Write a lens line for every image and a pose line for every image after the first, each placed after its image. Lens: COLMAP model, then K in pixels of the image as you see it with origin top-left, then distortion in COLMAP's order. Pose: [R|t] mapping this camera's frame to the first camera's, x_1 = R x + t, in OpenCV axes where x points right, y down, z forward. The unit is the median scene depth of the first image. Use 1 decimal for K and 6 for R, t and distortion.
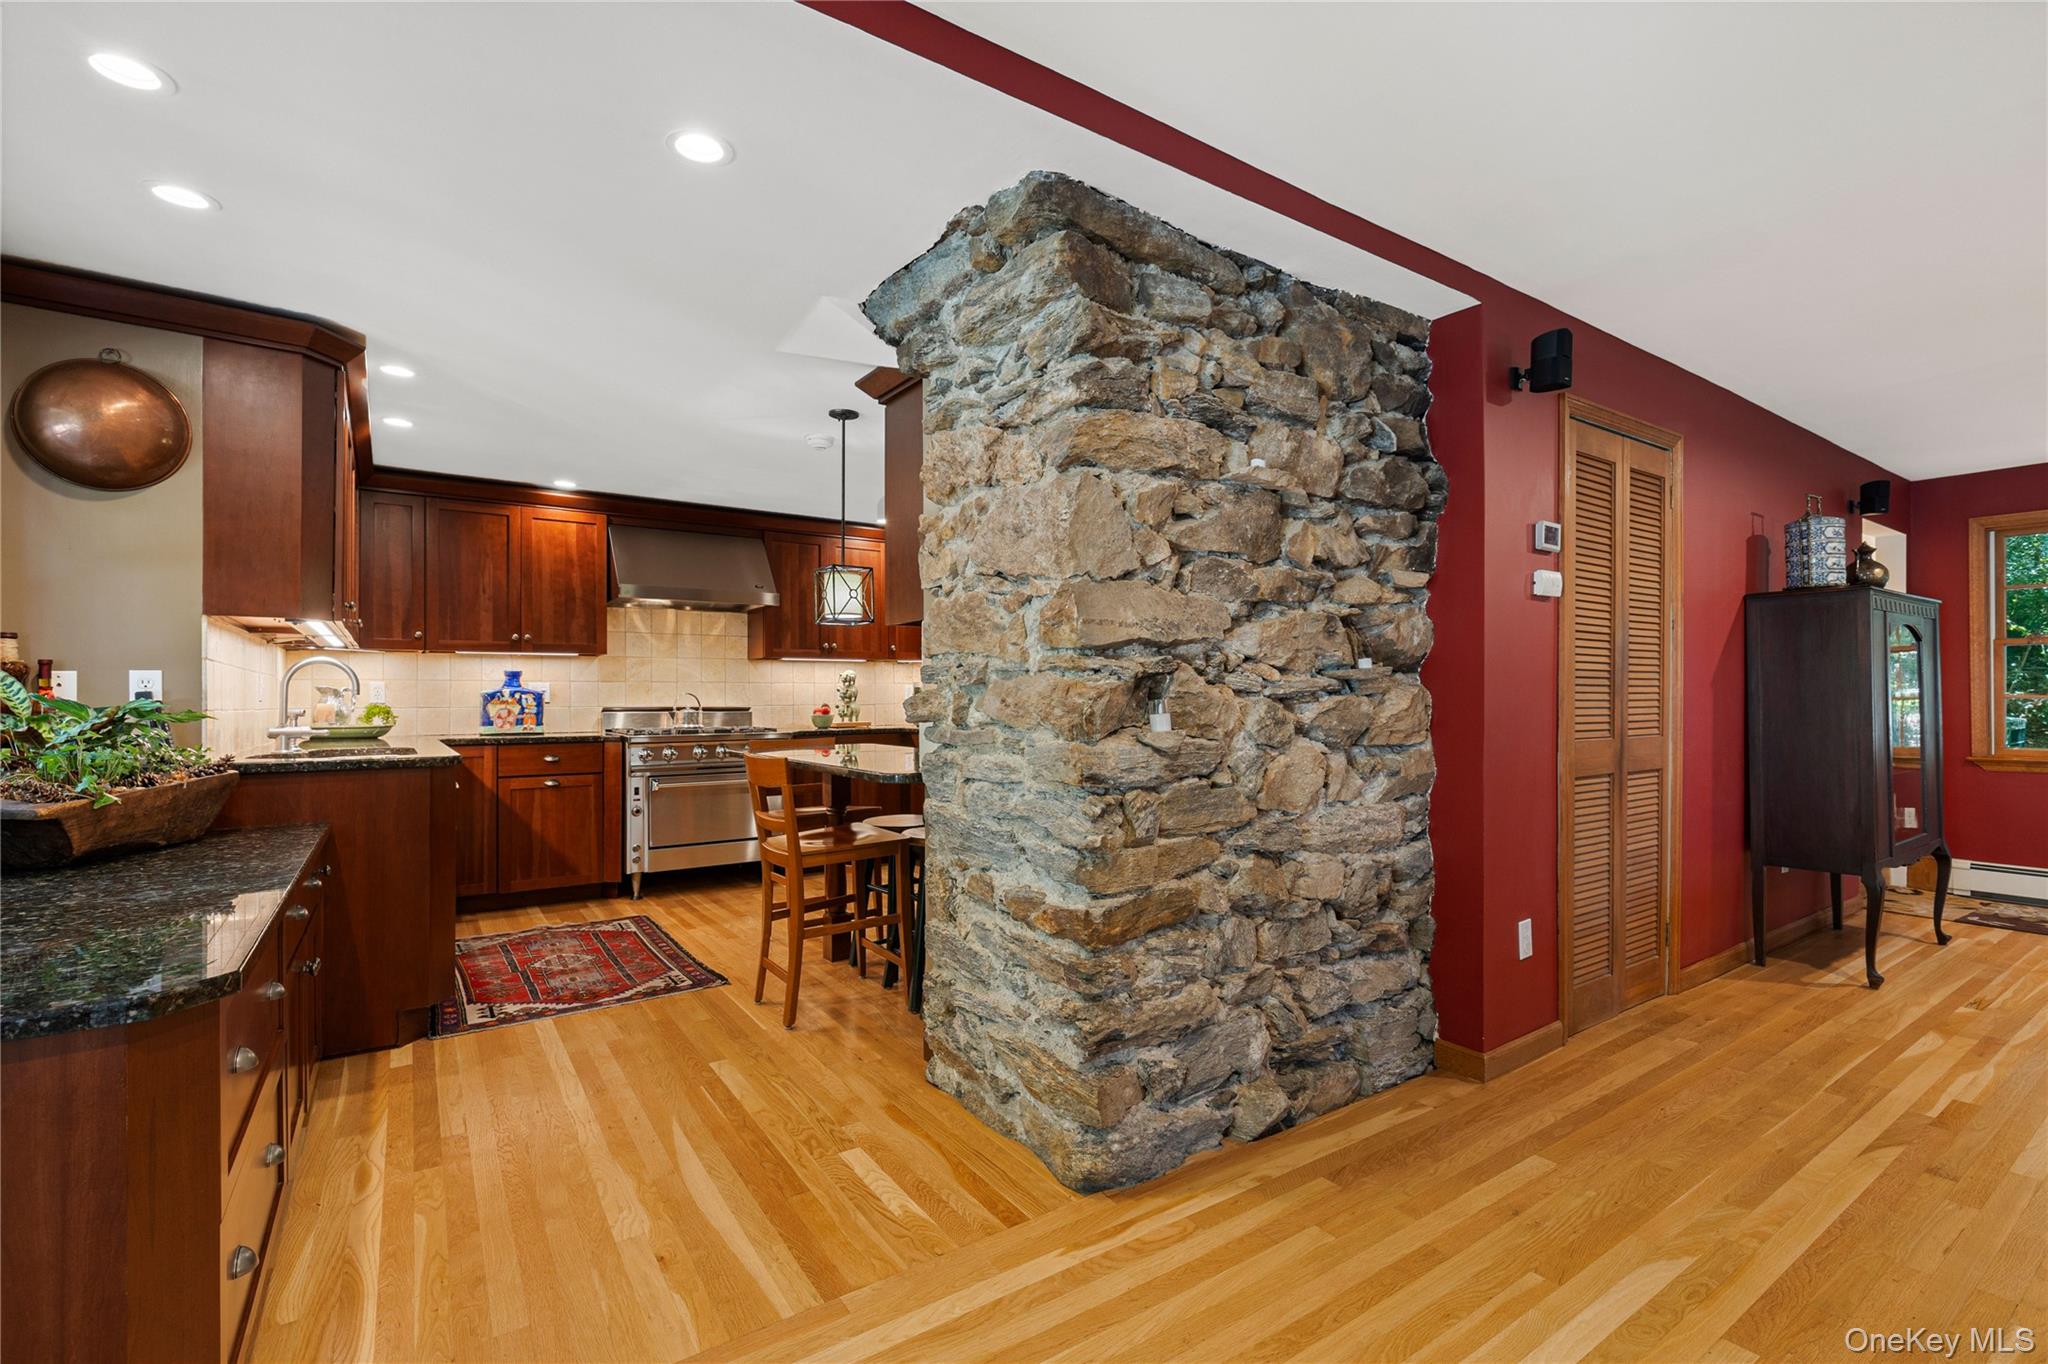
lens RADIAL K [[919.0, 0, 1030.9], [0, 919.0, 682.1], [0, 0, 1]] dist [0.003302, -0.000224]
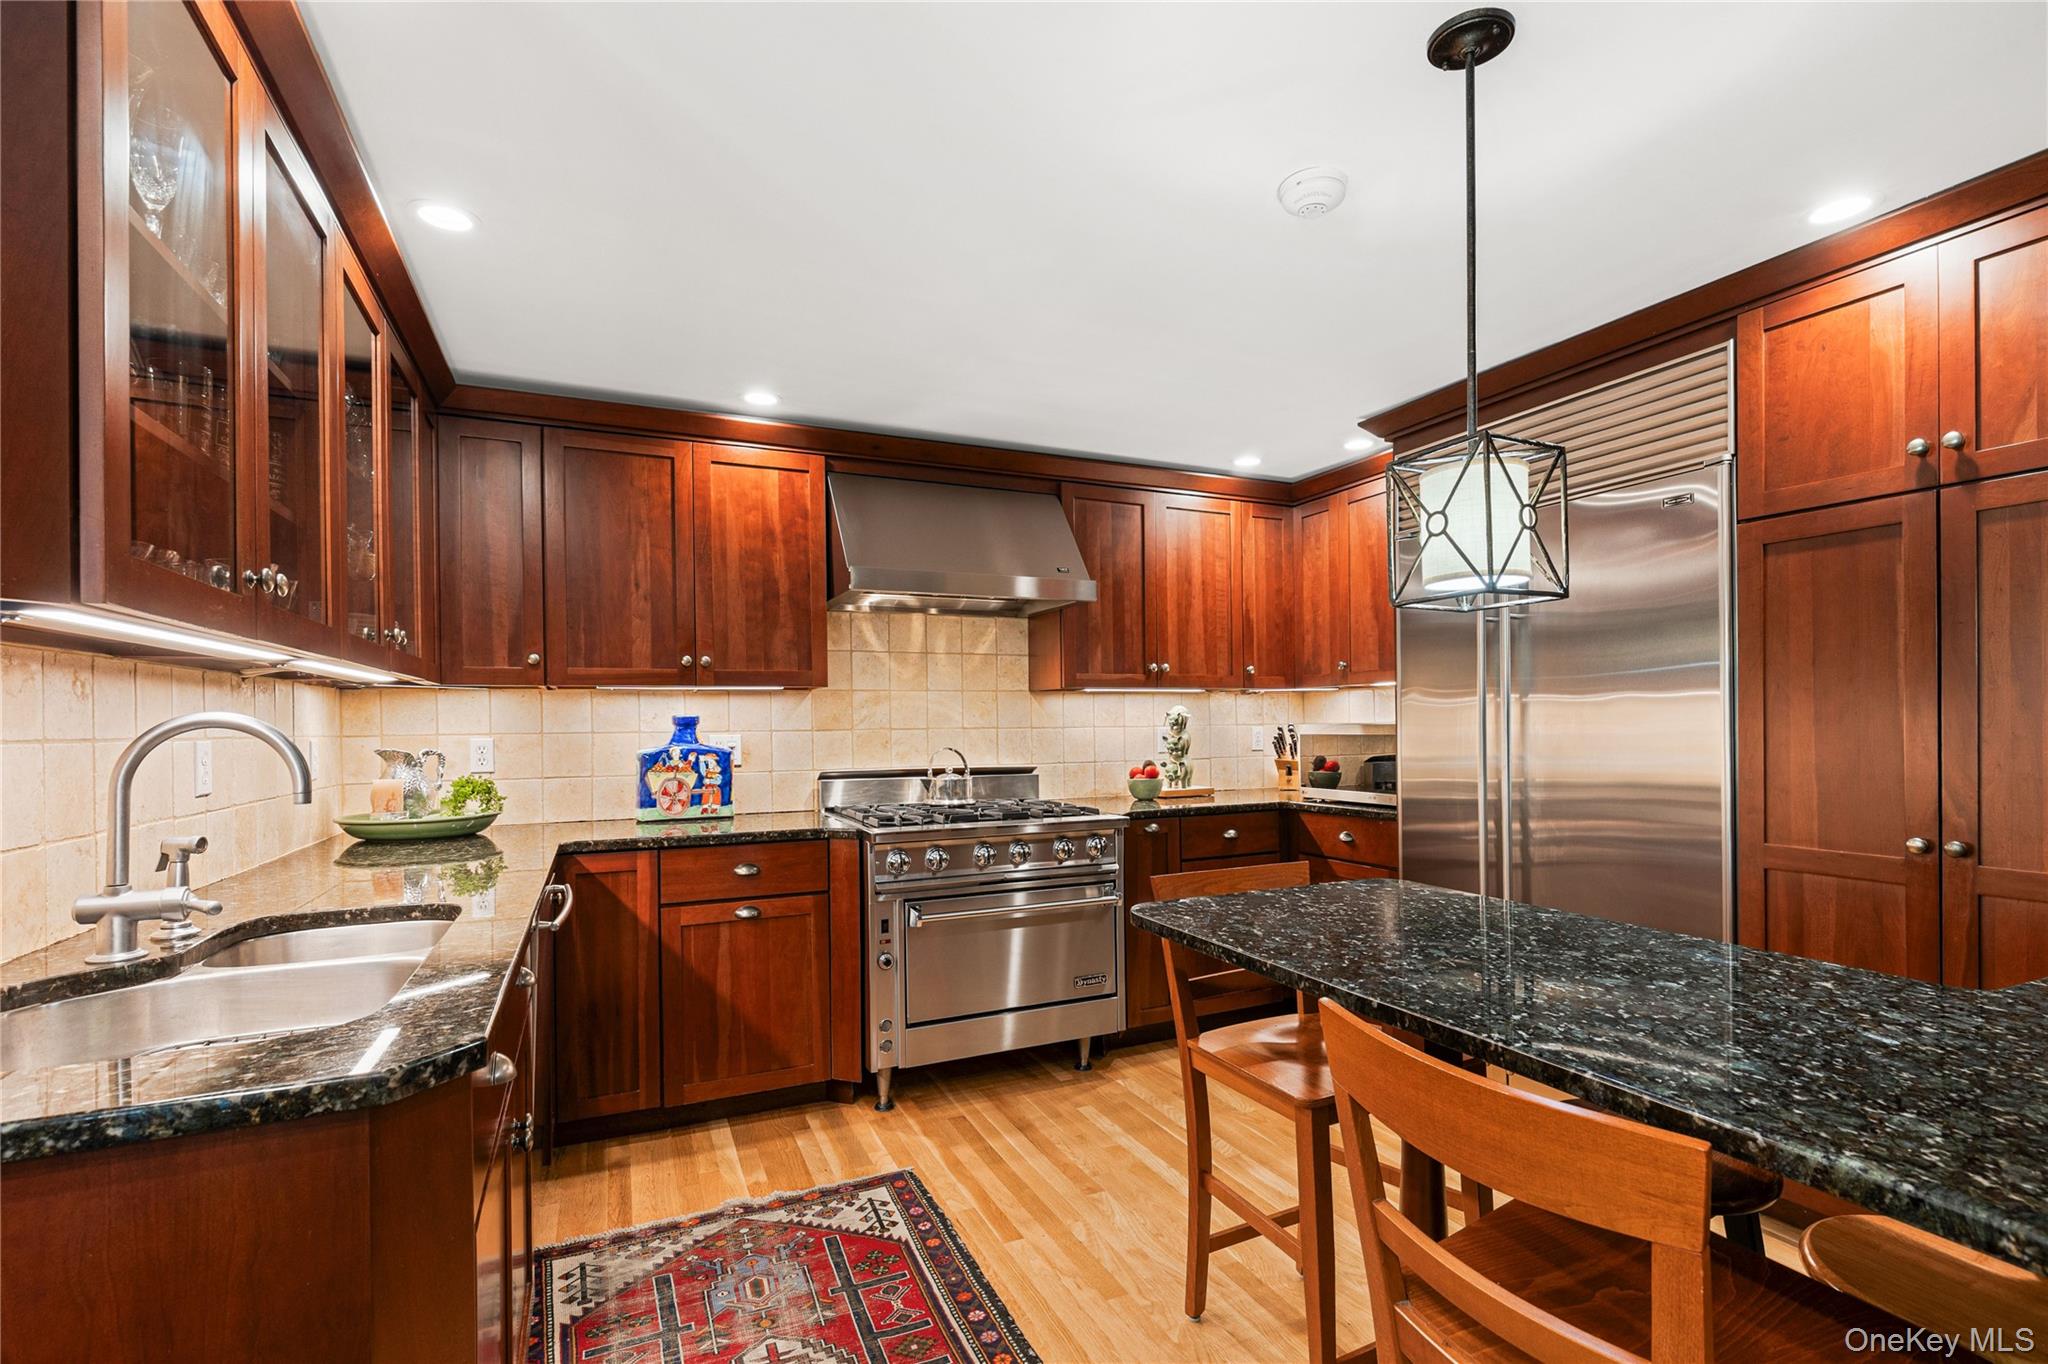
lens RADIAL K [[919.0, 0, 1023.8], [0, 919.0, 717.3], [0, 0, 1]] dist [0.003302, -0.000224]
pose [[0.983903, -0.007171, -0.178561, -0.236725], [0.009599, 0.999873, 0.012736, -0.017796], [0.178447, -0.014245, 0.983846, 0.447193]]
